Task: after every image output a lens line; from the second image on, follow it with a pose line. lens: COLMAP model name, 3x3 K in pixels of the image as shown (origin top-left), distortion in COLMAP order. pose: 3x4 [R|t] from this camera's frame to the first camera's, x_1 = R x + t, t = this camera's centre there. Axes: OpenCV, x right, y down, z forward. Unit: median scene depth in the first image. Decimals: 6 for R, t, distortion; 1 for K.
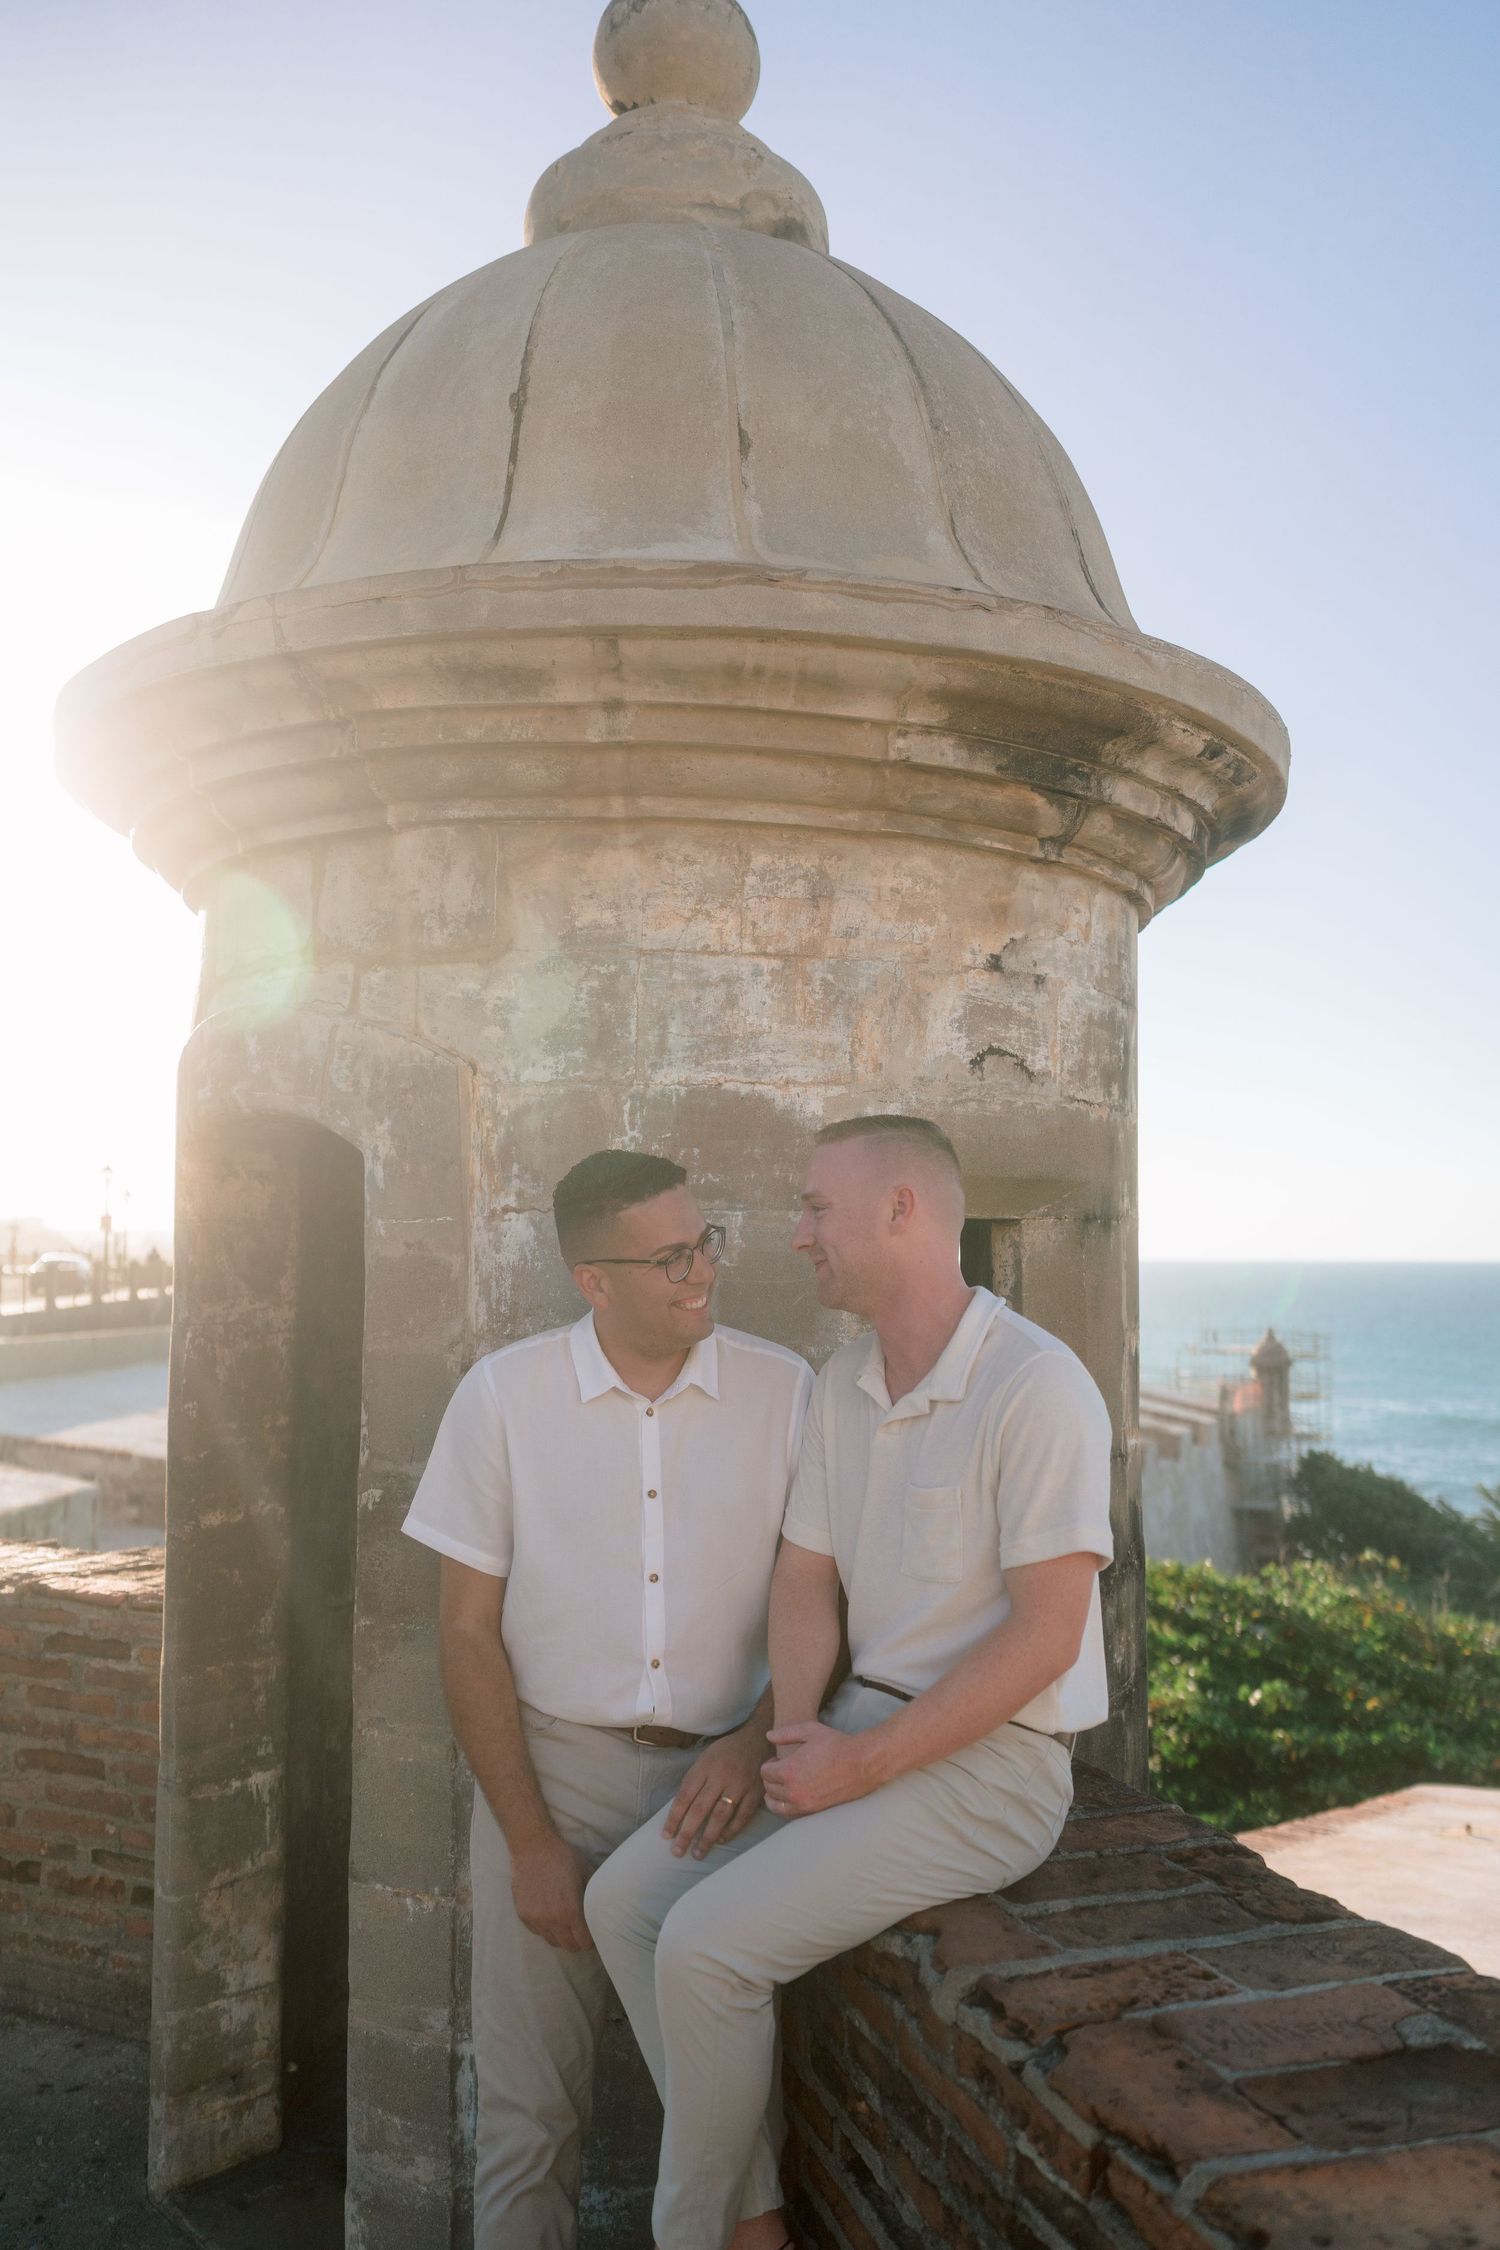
lens RADIAL K [[1818.7, 0, 743.5], [0, 1818.7, 1126.6], [0, 0, 1]] dist [-0.011906, 0.005480]
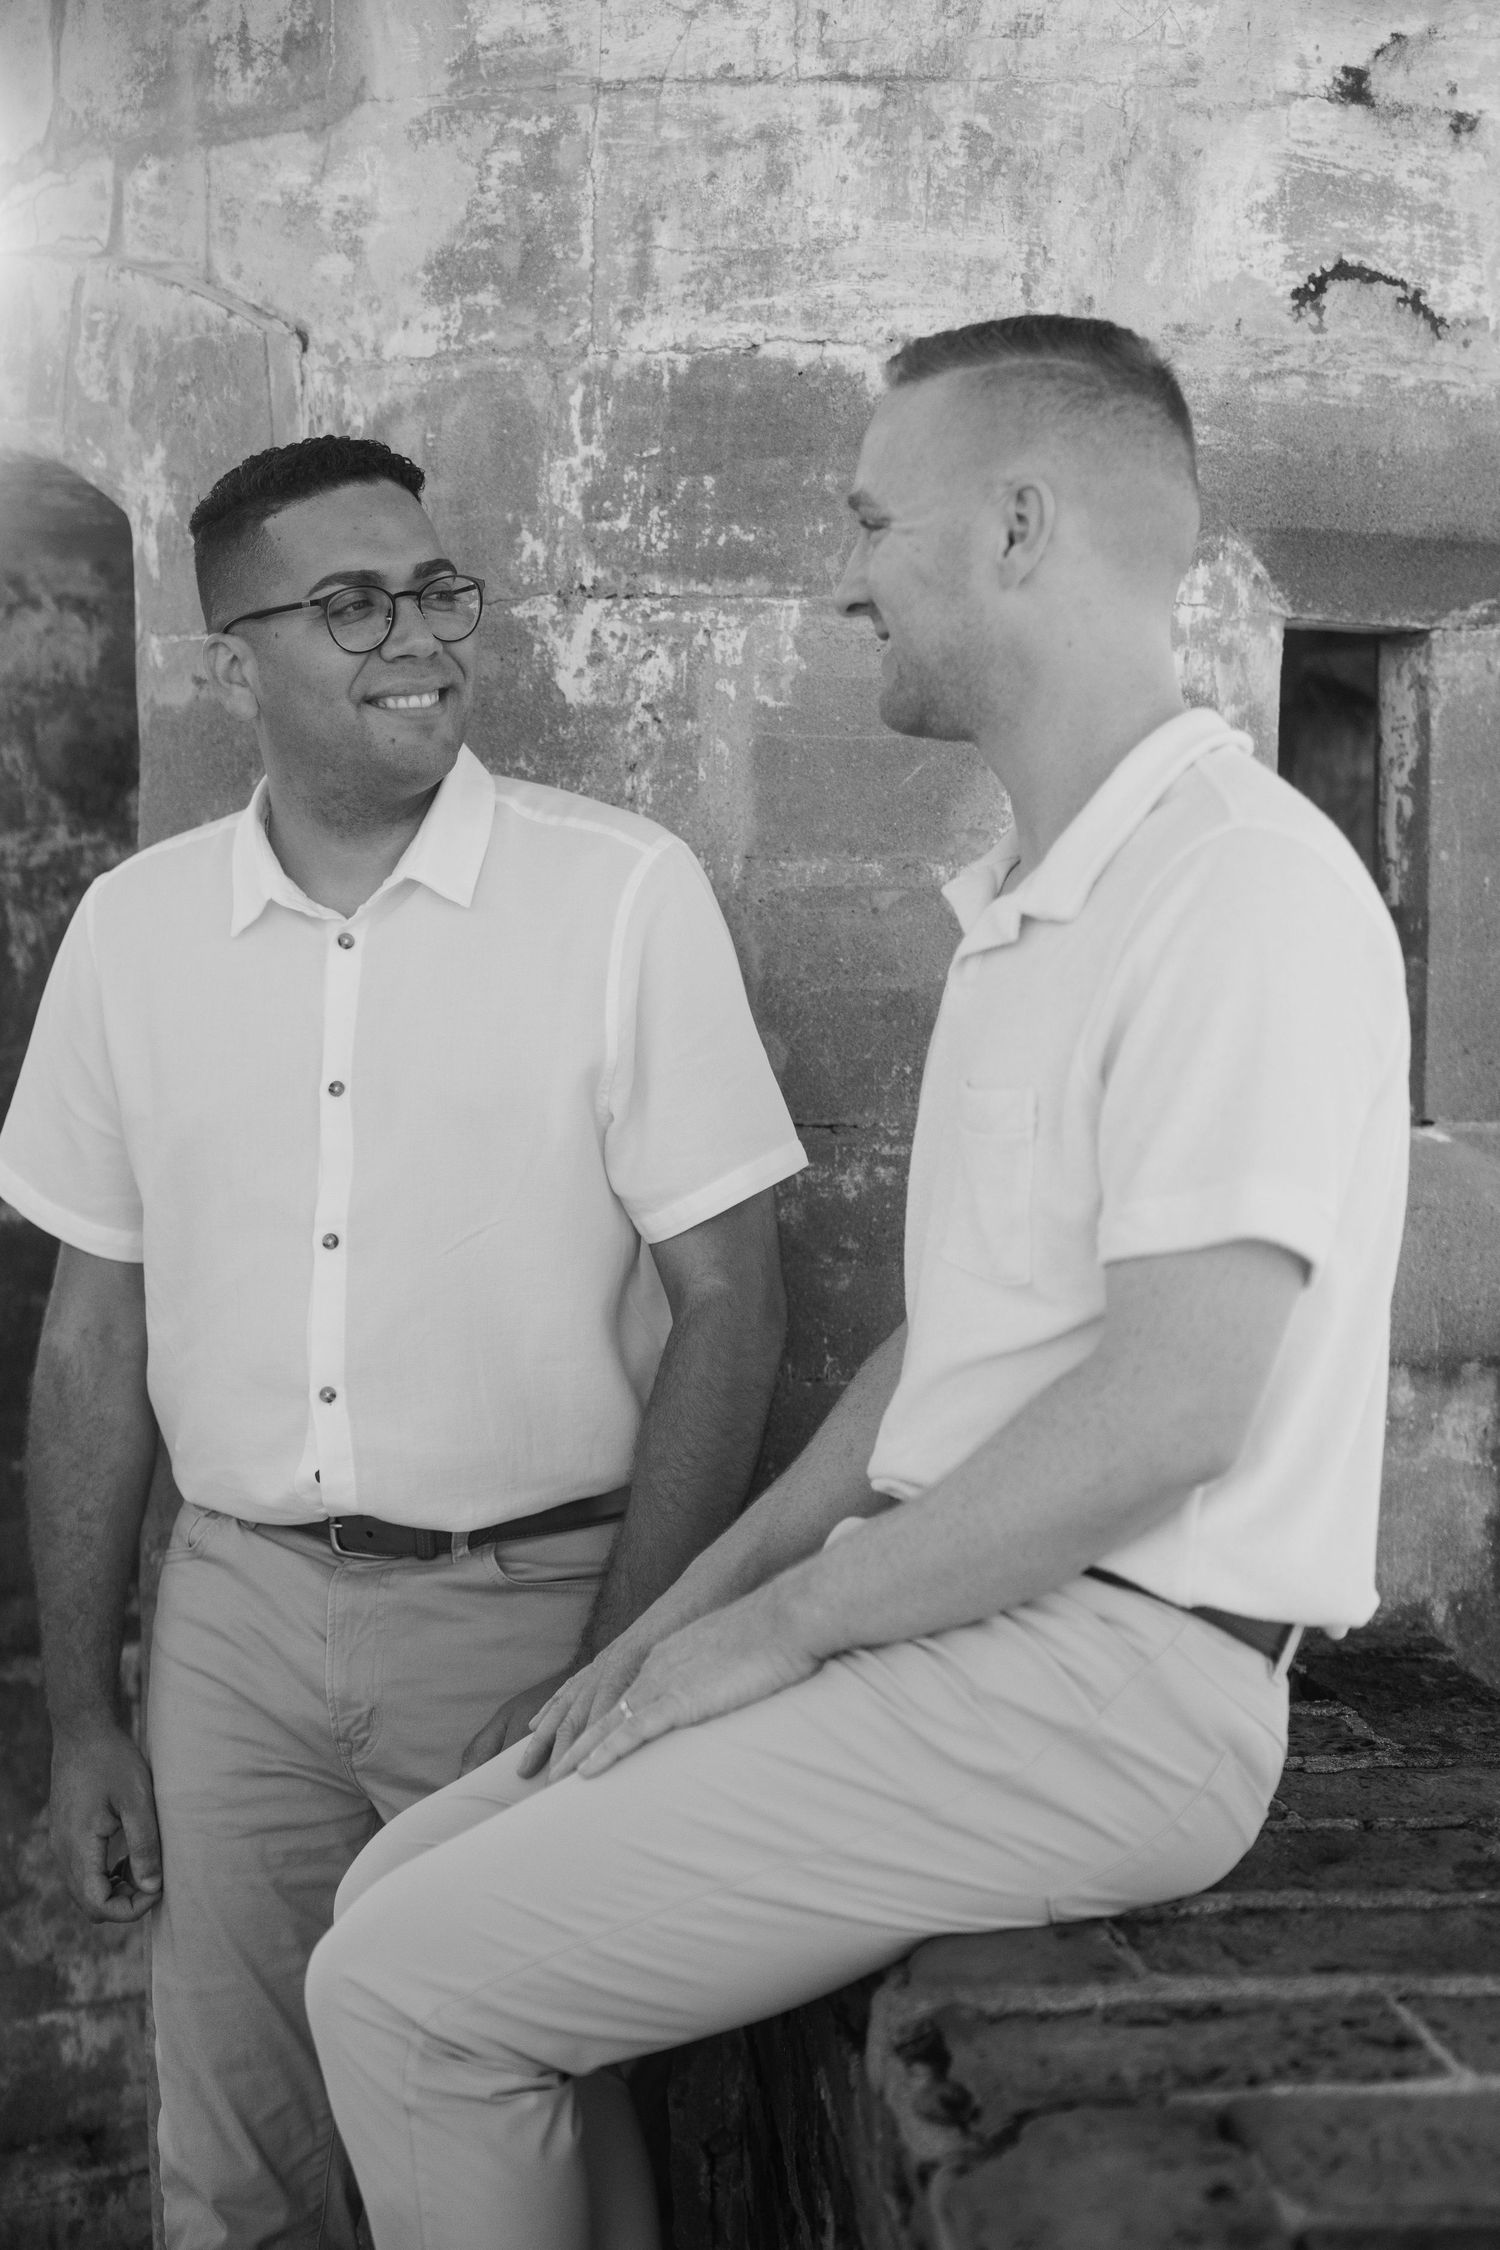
lens RADIAL K [[3113.0, 0, 724.2], [0, 3113.0, 1139.1], [0, 0, 1]] dist [0.012275, -0.055206]
pose [[0.972758, 0.013880, -0.231408, 0.181541], [0.018324, 0.990479, 0.136438, 0.076462], [0.231098, -0.136962, 0.963242, 0.129138]]
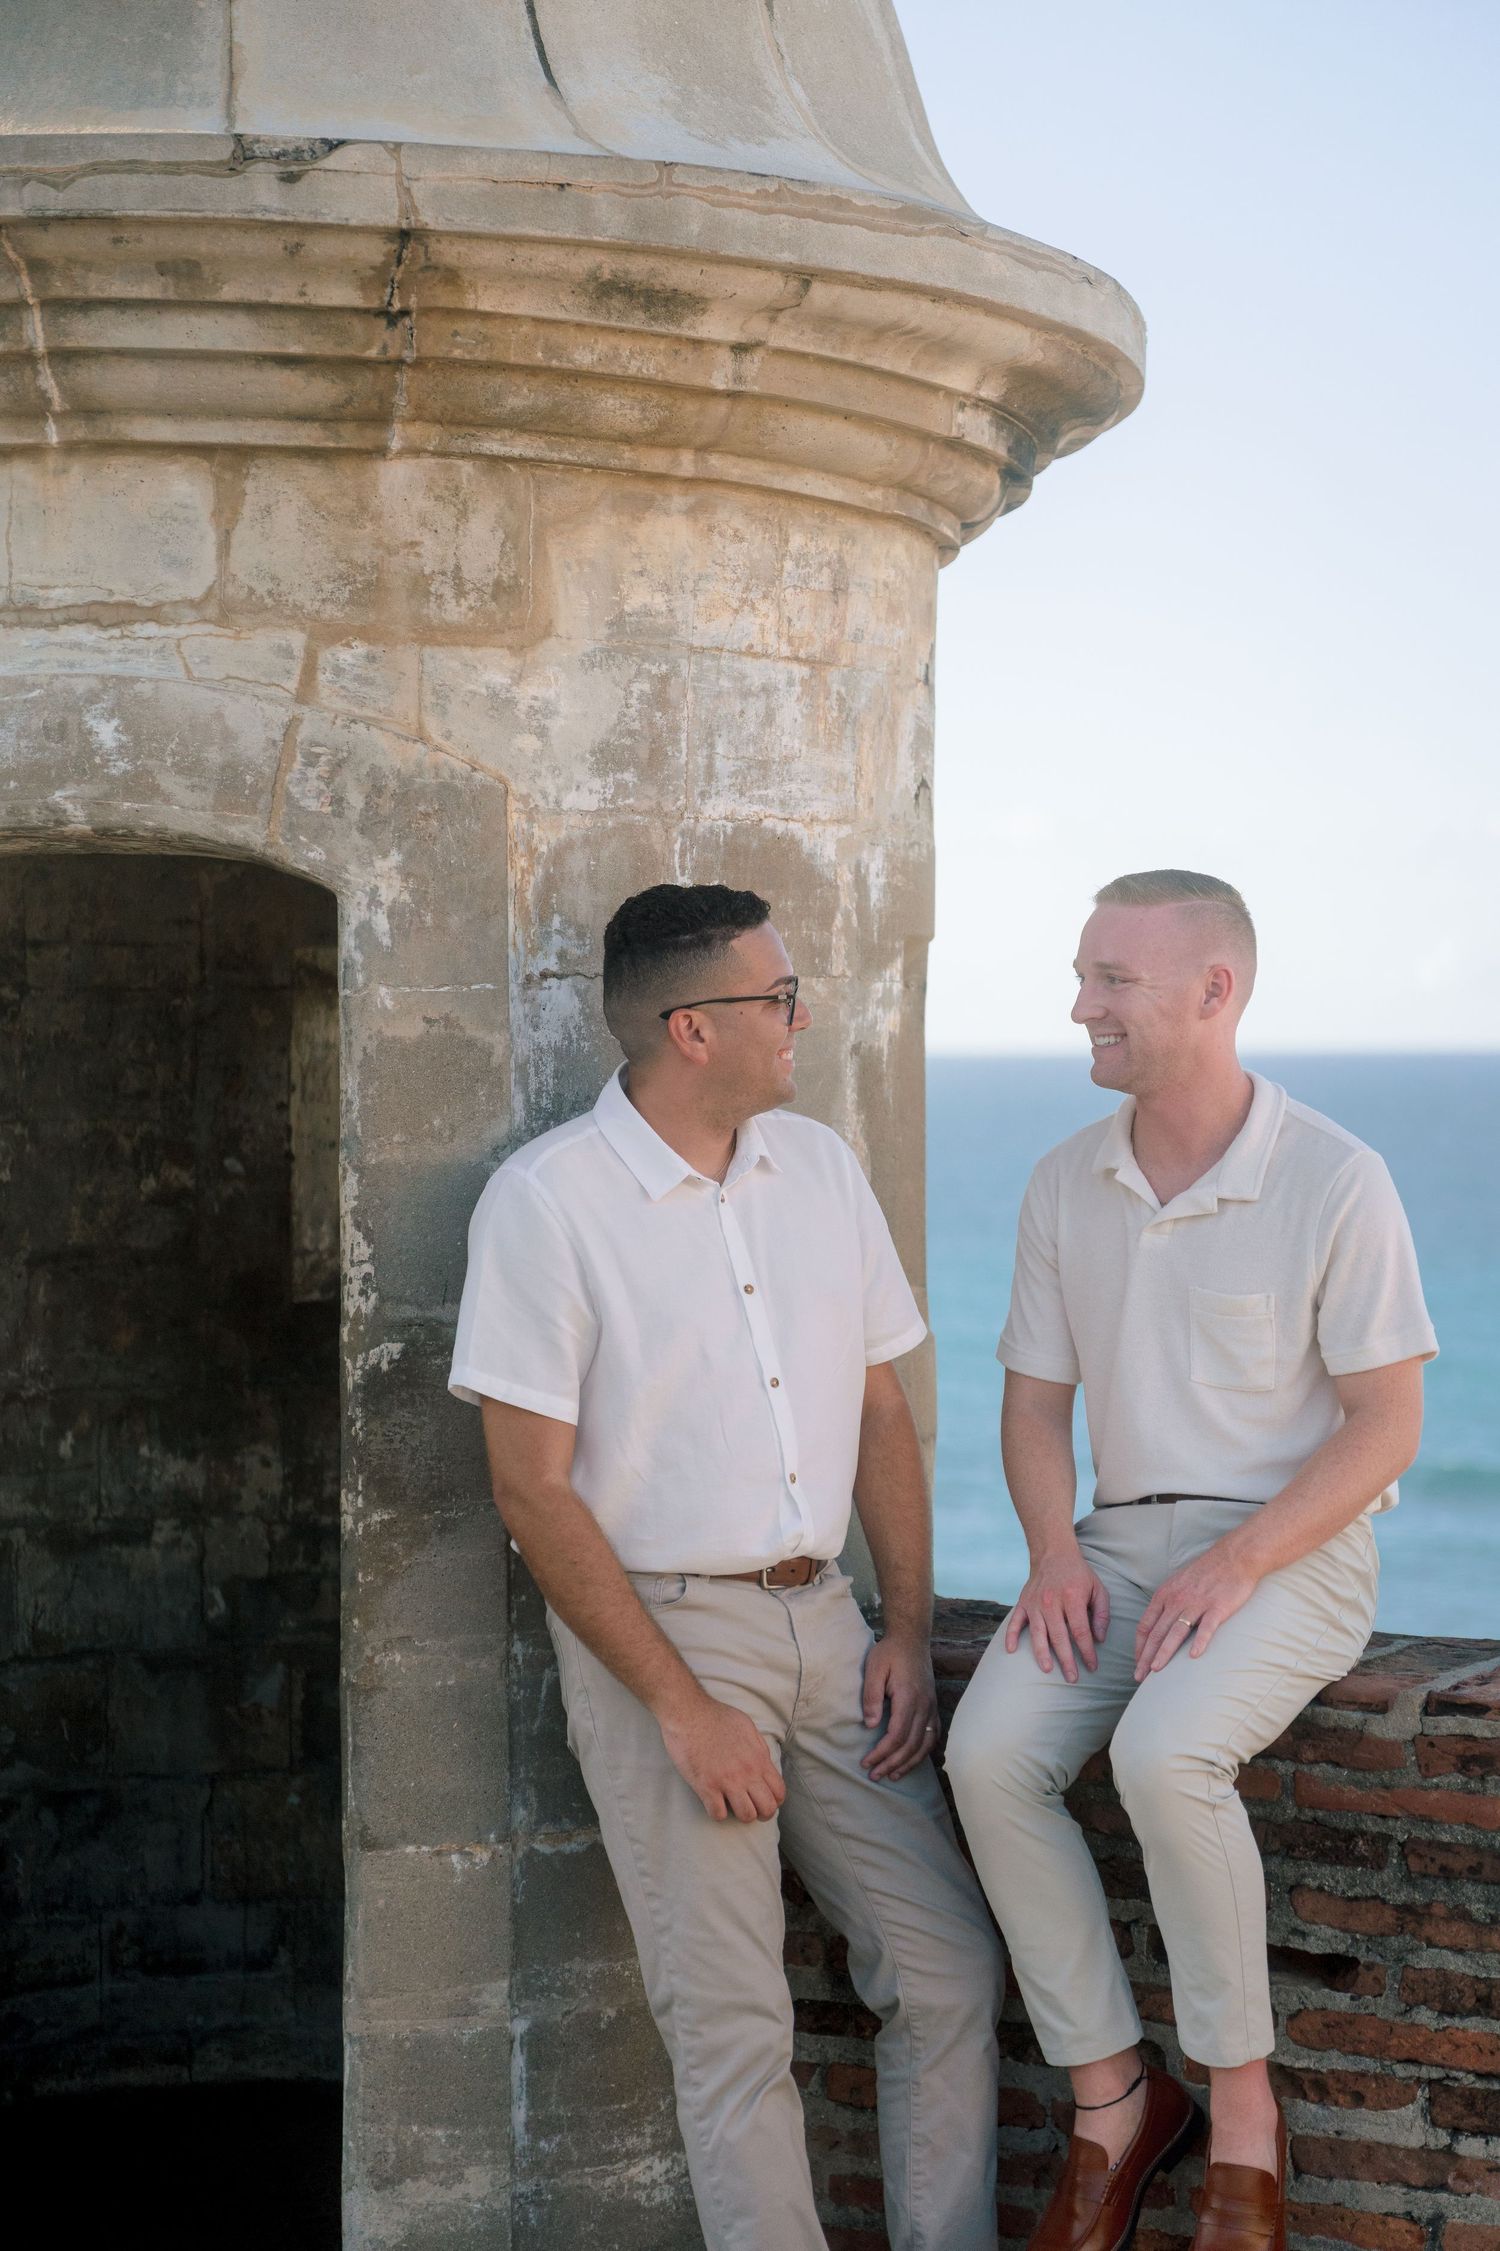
lens RADIAL K [[4012.6, 0, 747.8], [0, 4012.6, 1178.3], [0, 0, 1]] dist [-0.000577, -0.011859]
pose [[0.762801, -0.027662, 0.646041, -1.161122], [-0.038031, 0.995436, 0.087527, -0.020603], [-0.645513, -0.091335, 0.758268, -0.355519]]
